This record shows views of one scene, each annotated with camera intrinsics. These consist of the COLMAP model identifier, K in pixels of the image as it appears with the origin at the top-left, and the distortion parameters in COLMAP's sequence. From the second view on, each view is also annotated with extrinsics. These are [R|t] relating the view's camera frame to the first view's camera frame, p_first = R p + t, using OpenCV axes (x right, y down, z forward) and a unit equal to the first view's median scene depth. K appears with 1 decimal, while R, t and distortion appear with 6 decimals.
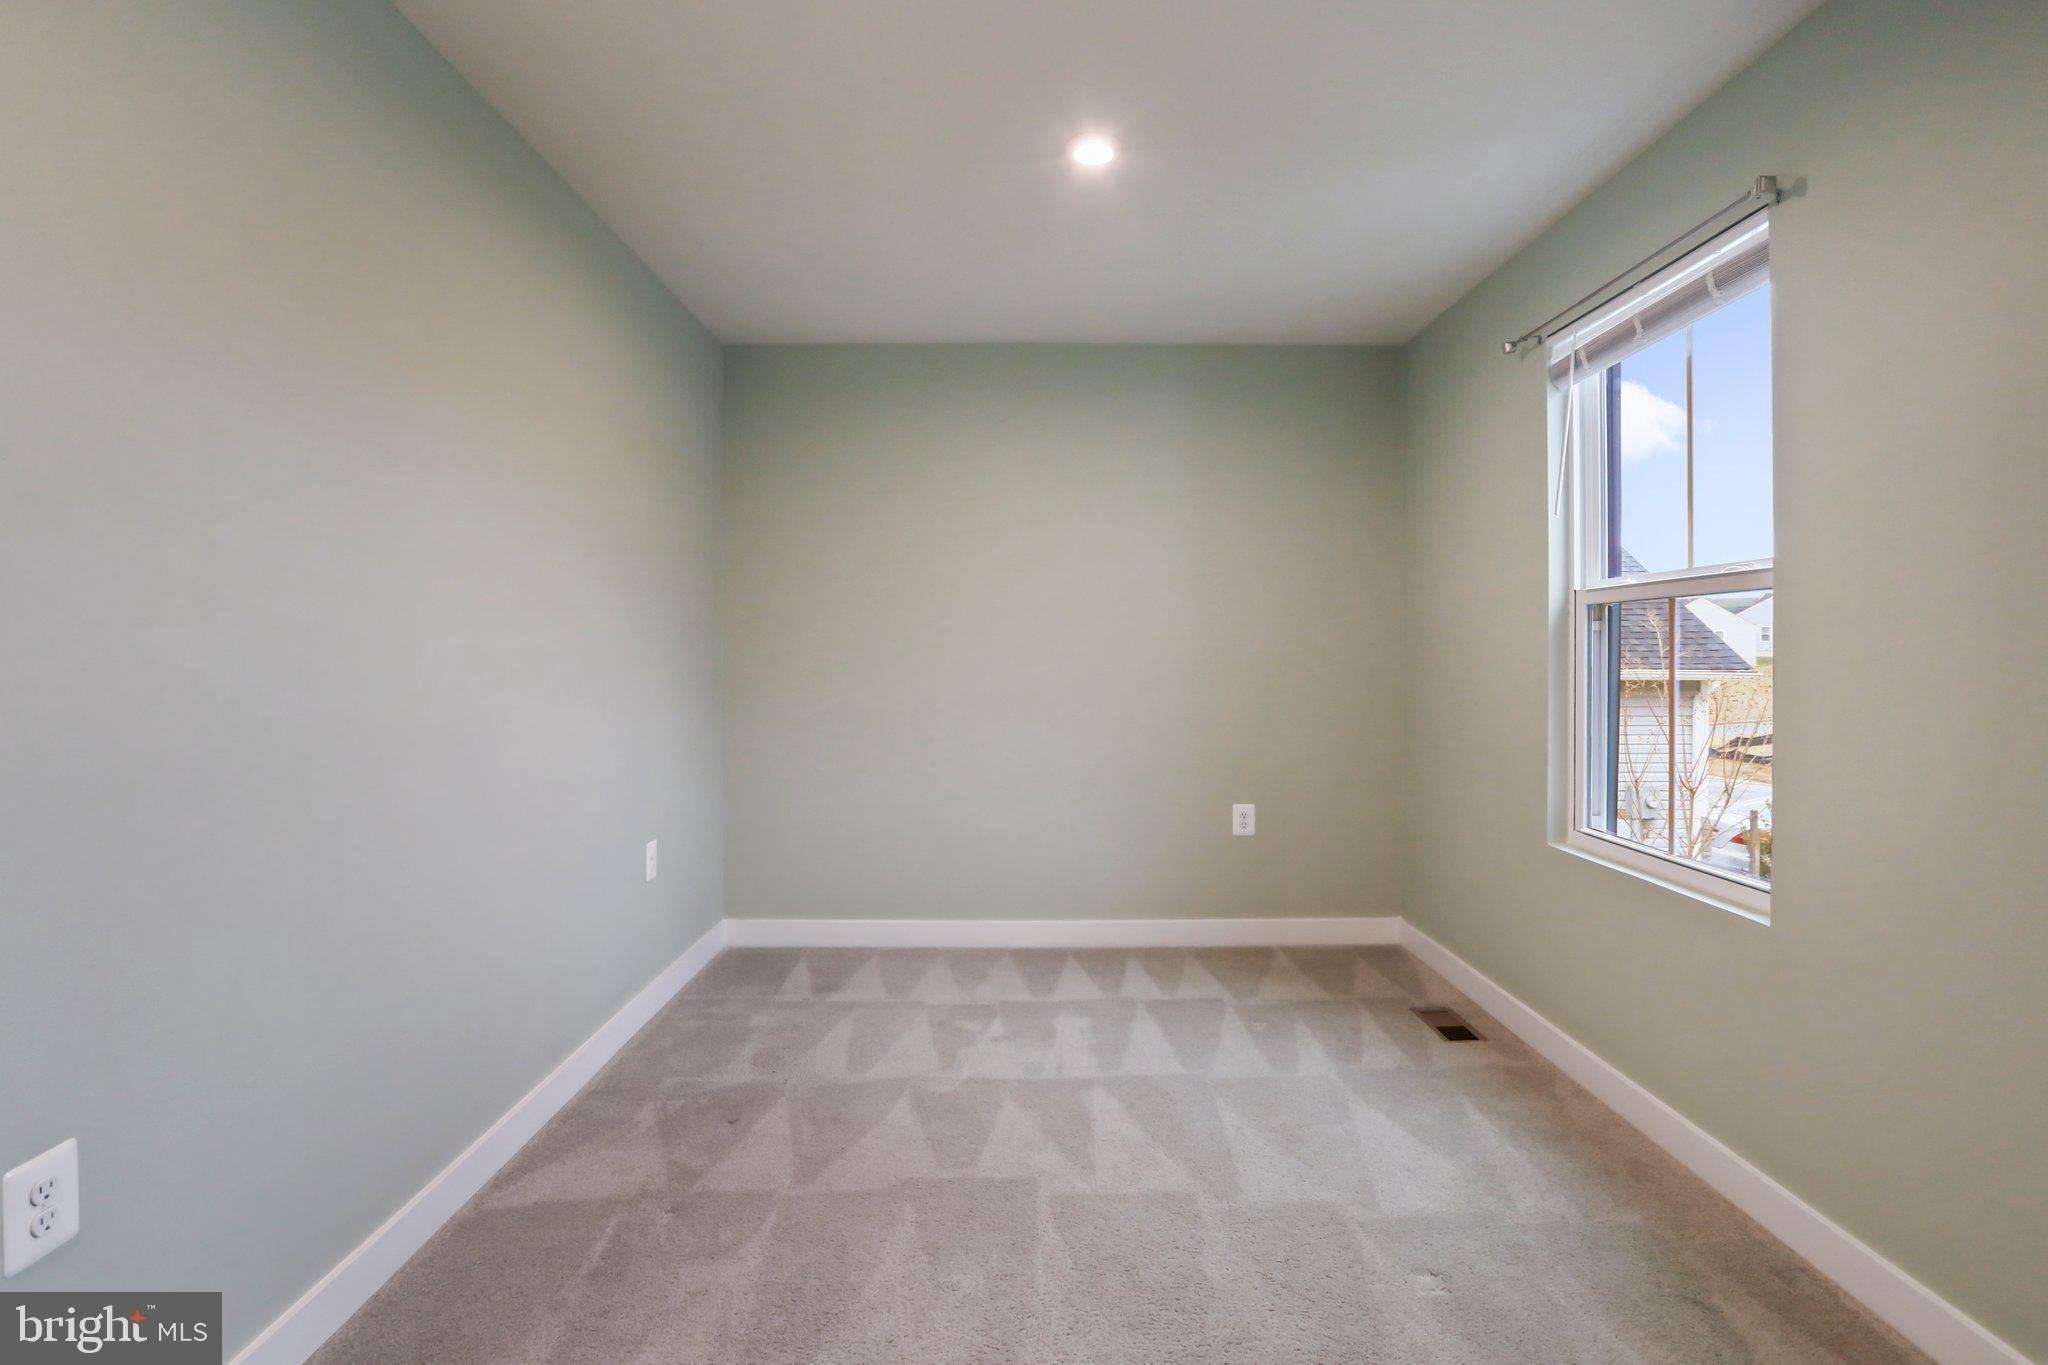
lens RADIAL K [[1003.1, 0, 1044.9], [0, 1003.1, 668.4], [0, 0, 1]] dist [-0.065084, 0.027322]
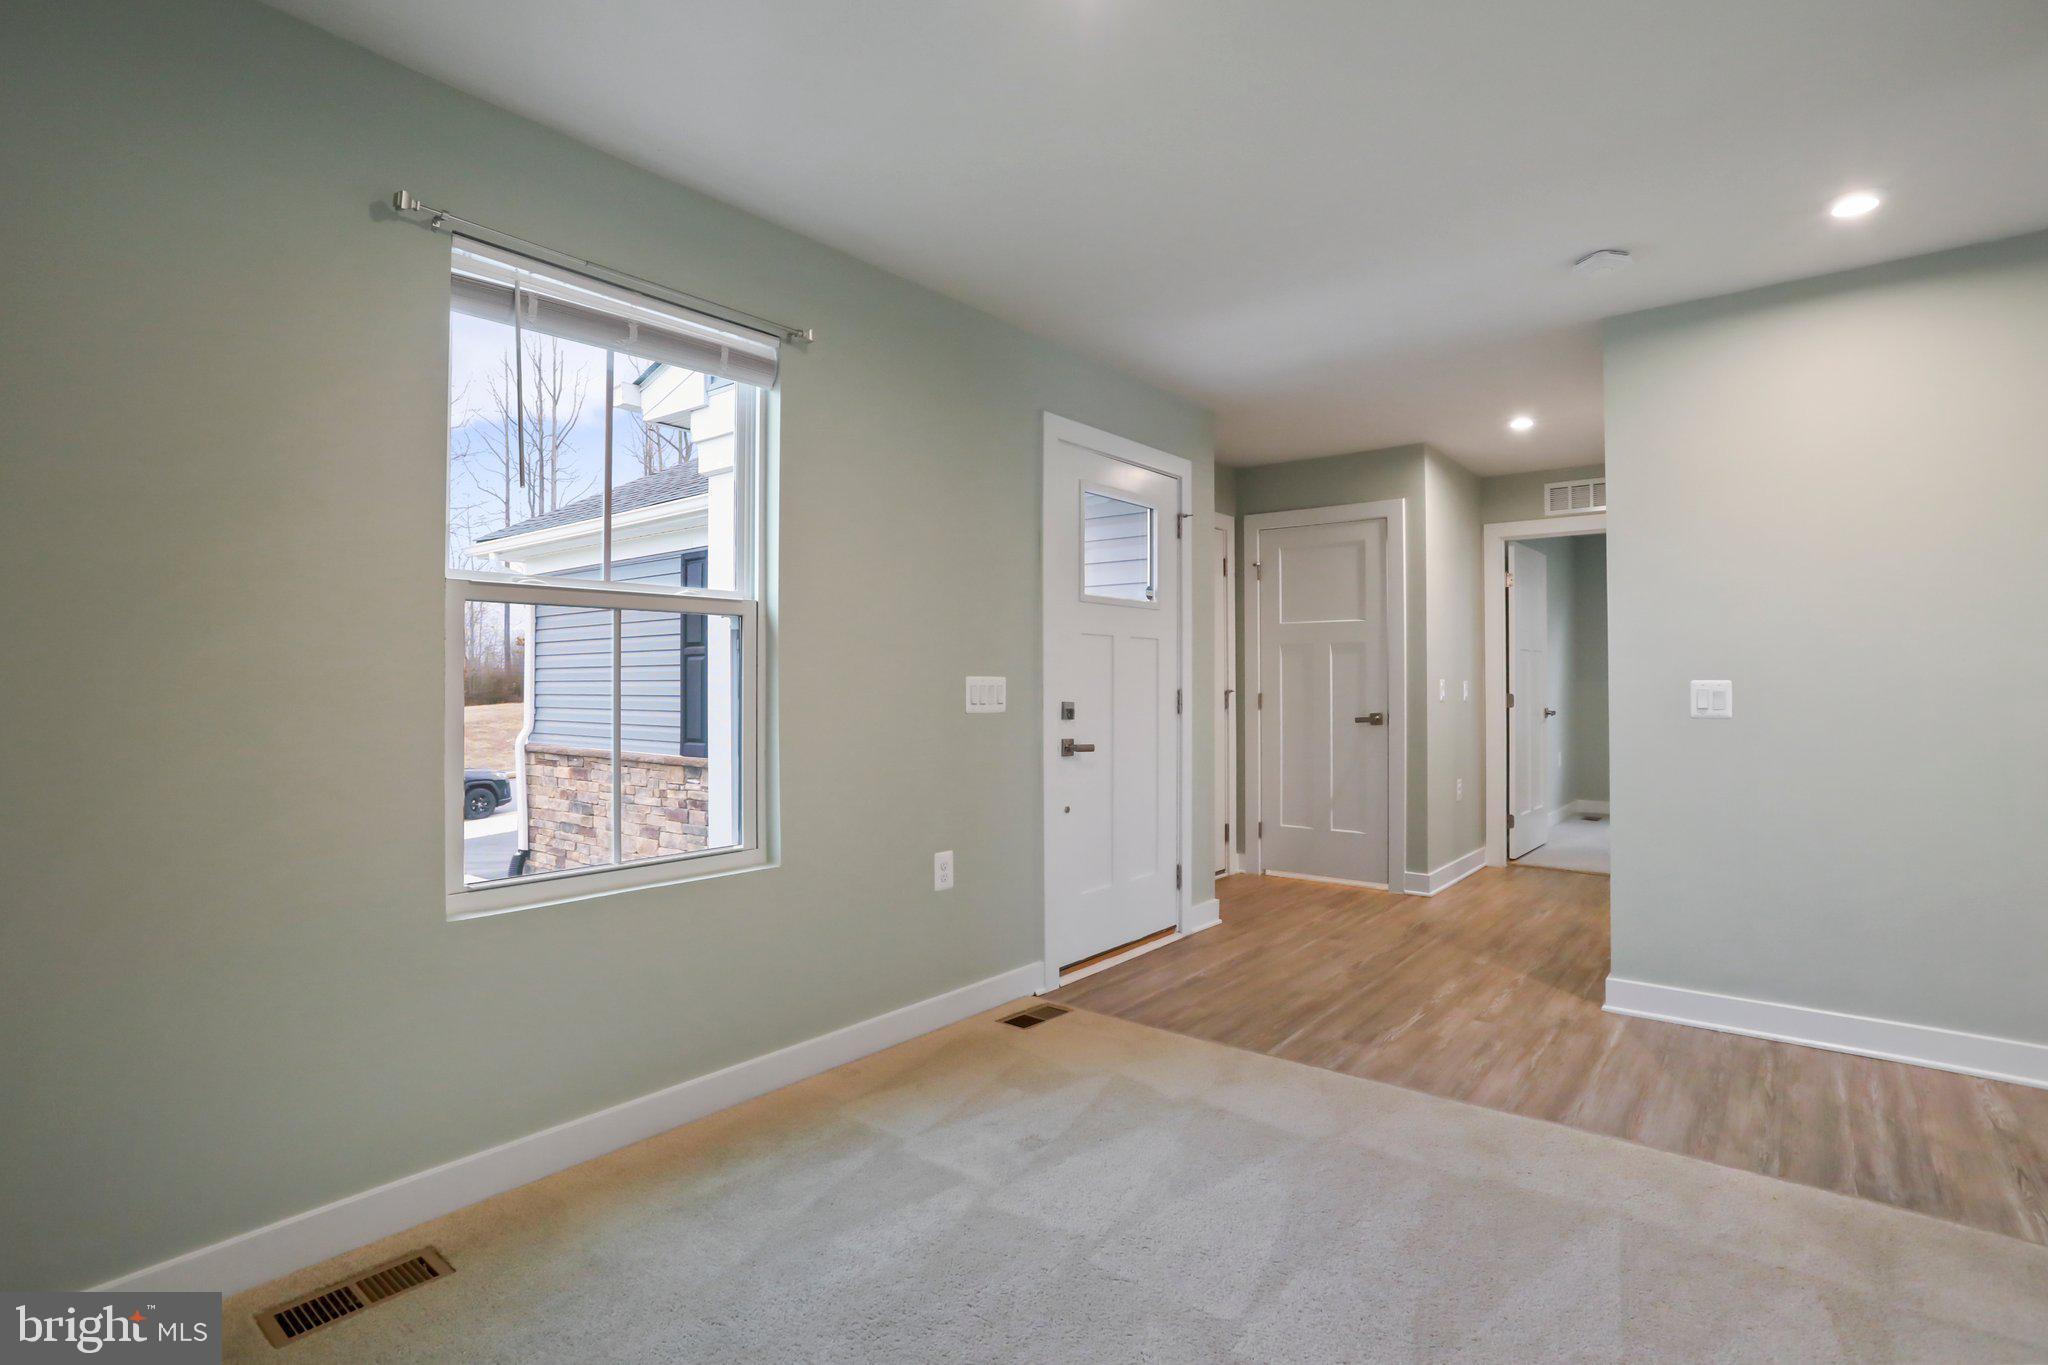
lens RADIAL K [[985.4, 0, 1023.7], [0, 985.4, 698.1], [0, 0, 1]] dist [-0.064084, 0.000109]
pose [[-0.780482, -0.012866, 0.625046, -0.260362], [0.006064, 0.999585, 0.028148, -0.006311], [-0.625149, 0.025759, -0.780080, 1.283414]]
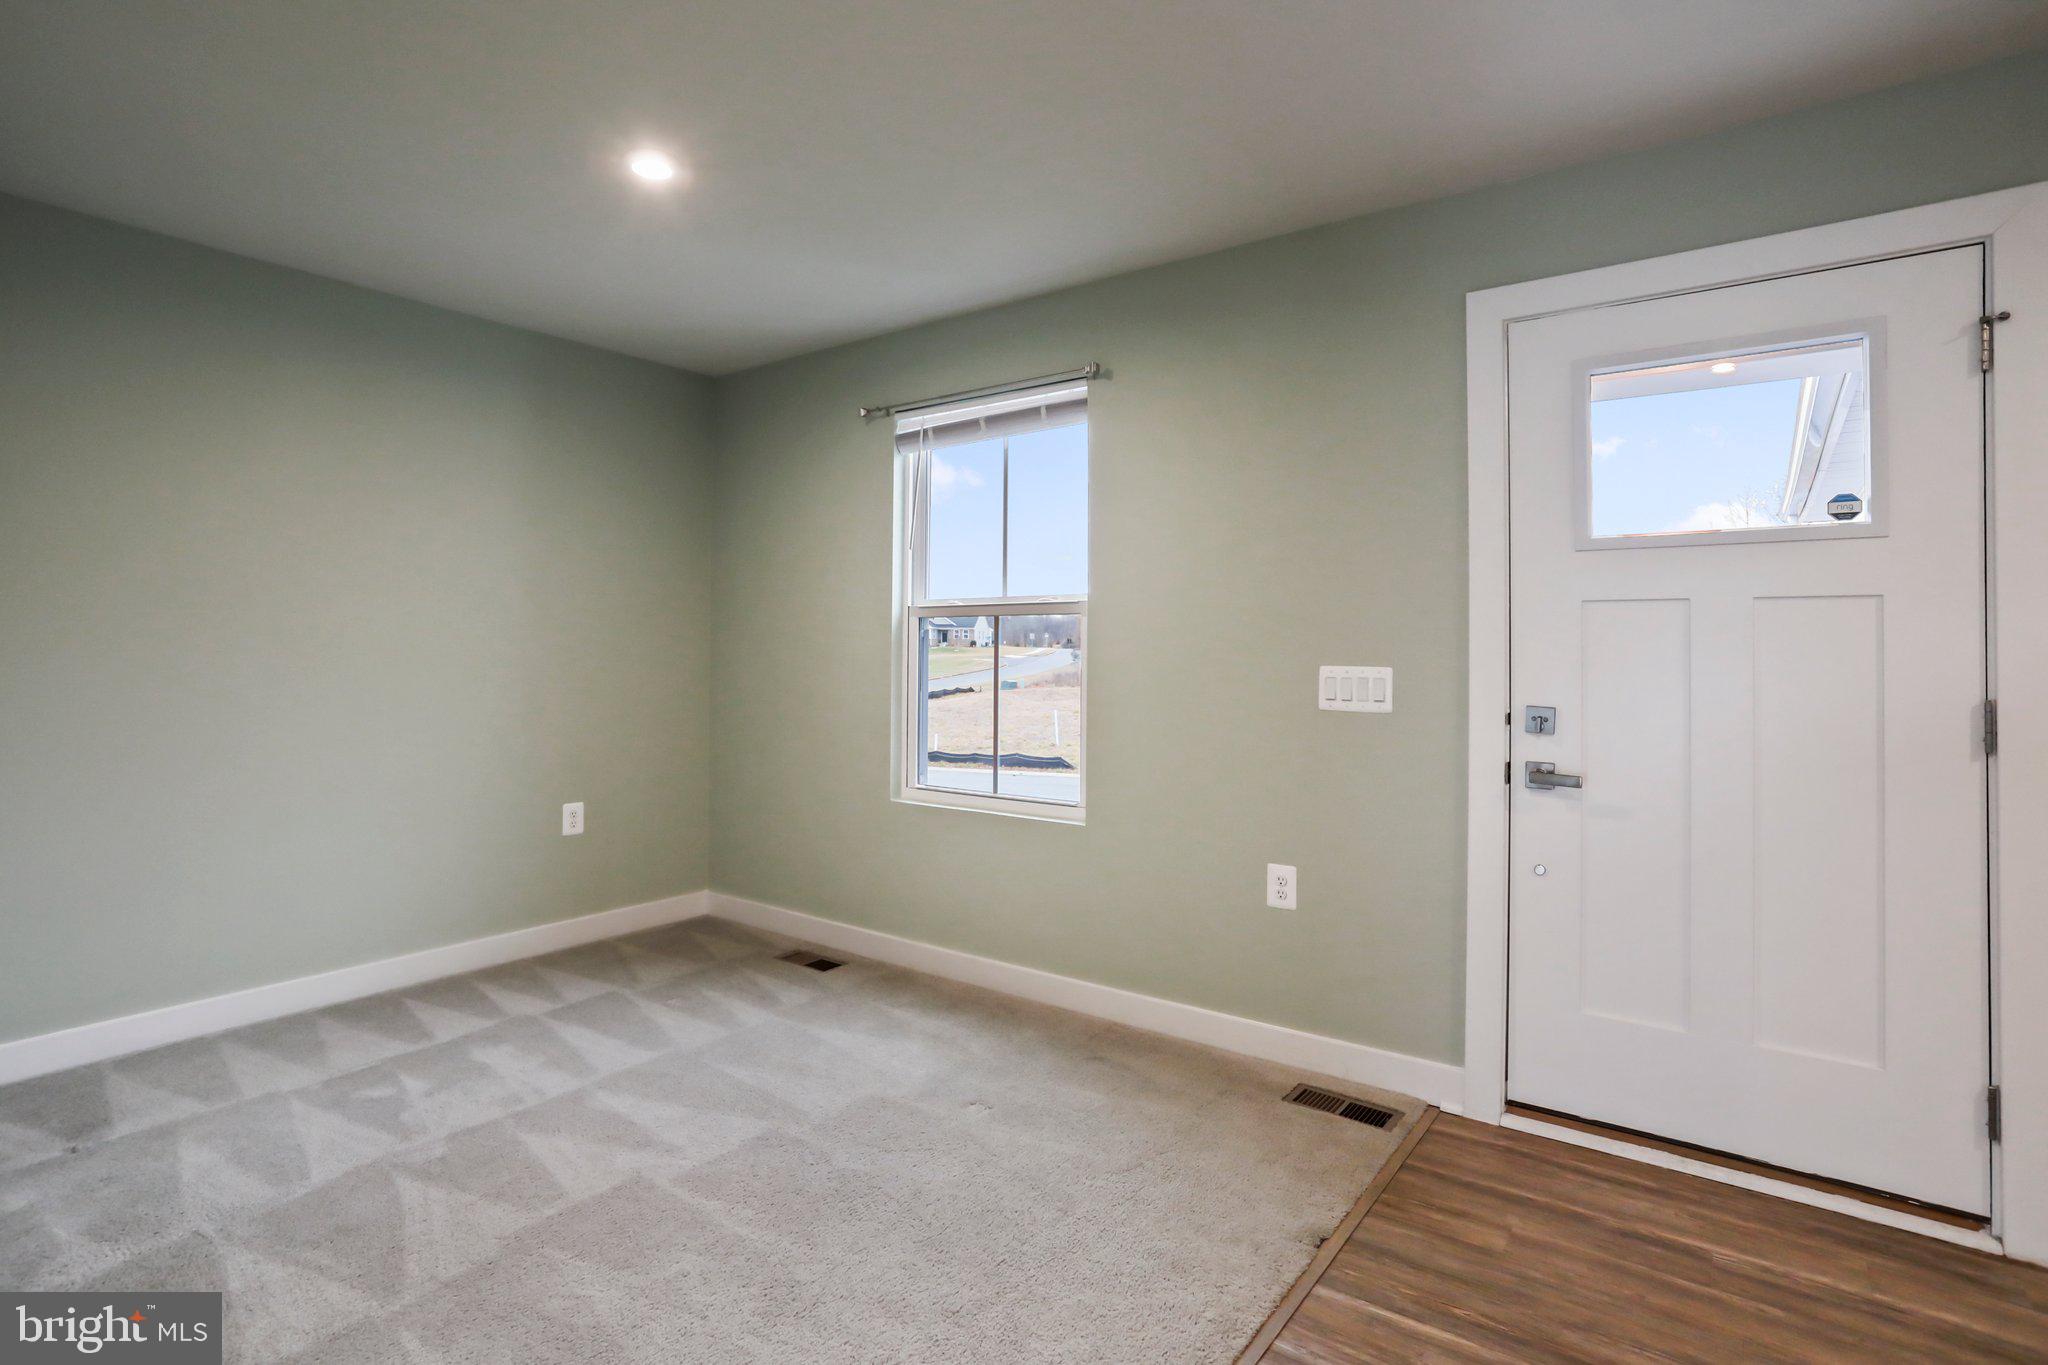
lens RADIAL K [[1003.1, 0, 1044.9], [0, 1003.1, 668.4], [0, 0, 1]] dist [-0.065084, 0.027322]
pose [[0.581432, -0.008126, 0.813554, -0.442997], [0.003409, 0.999966, 0.007551, -0.005533], [-0.813588, -0.001617, 0.581440, 0.063784]]
